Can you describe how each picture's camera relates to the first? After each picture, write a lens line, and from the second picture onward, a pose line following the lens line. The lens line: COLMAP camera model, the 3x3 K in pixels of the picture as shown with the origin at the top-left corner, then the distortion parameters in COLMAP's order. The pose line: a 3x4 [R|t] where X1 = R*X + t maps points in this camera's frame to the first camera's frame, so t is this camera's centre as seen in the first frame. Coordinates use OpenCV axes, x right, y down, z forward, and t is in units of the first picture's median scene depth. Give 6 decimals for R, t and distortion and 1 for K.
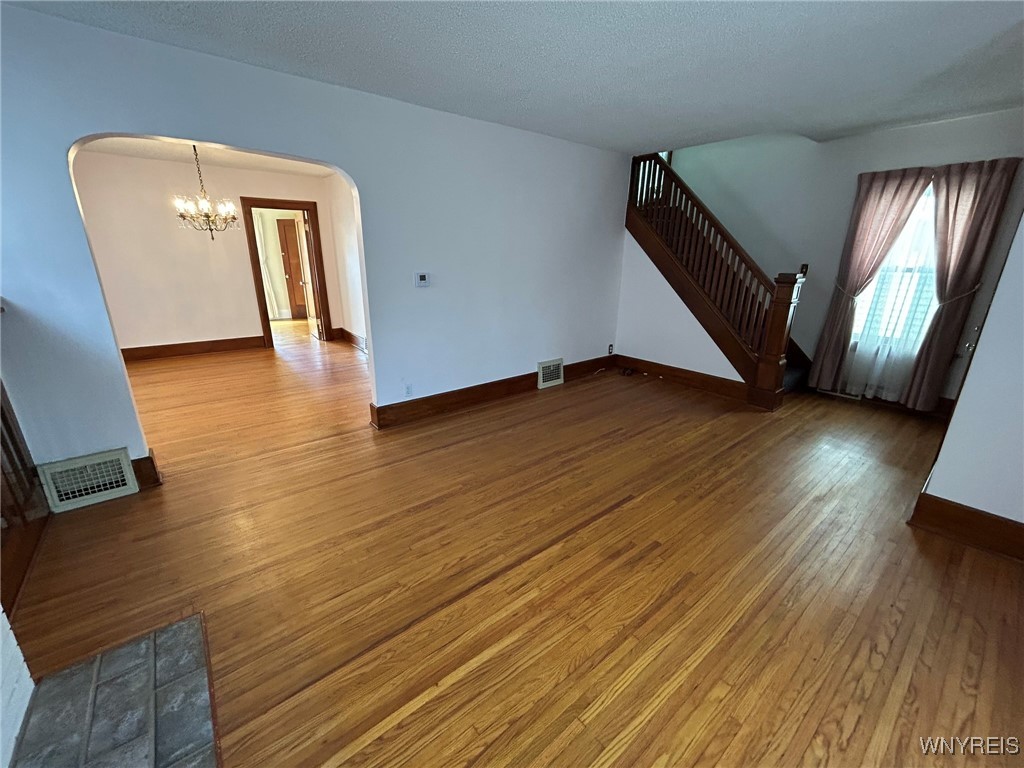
lens RADIAL K [[416.5, 0, 507.8], [0, 416.5, 382.6], [0, 0, 1]] dist [-0.000643, 0.000497]
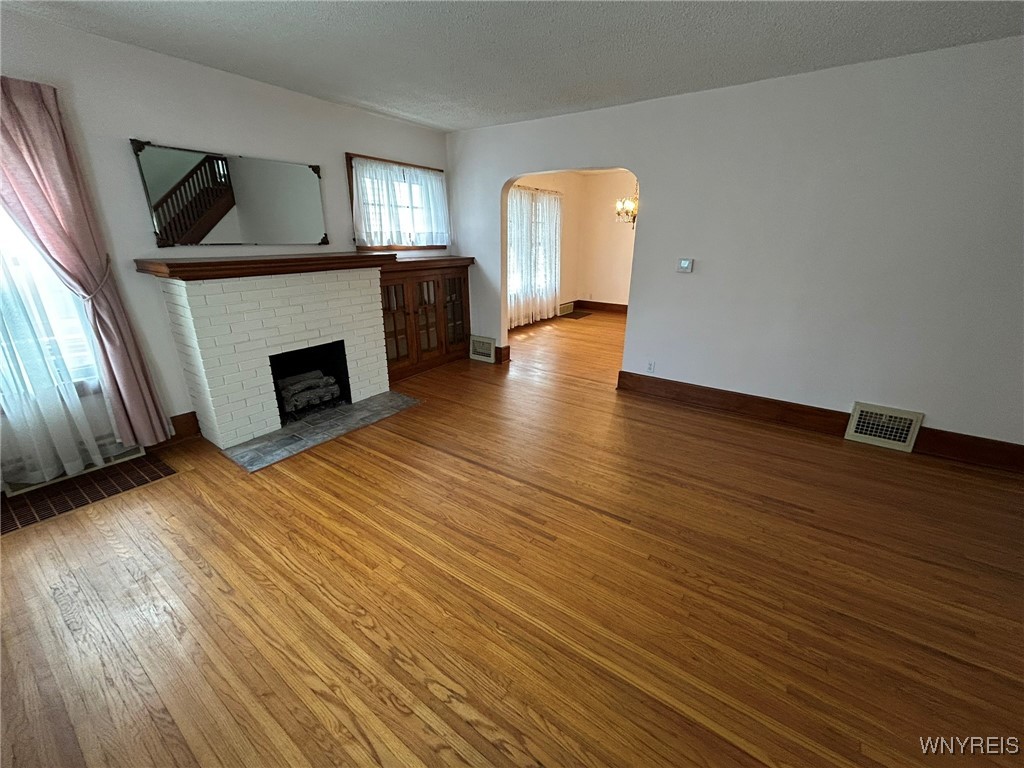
lens RADIAL K [[416.5, 0, 510.0], [0, 416.5, 385.8], [0, 0, 1]] dist [-0.000643, 0.000497]
pose [[0.276160, 0.318451, -0.906821, 1.043107], [-0.289633, 0.927226, 0.237413, -0.137253], [0.916432, 0.197081, 0.348297, 0.474257]]
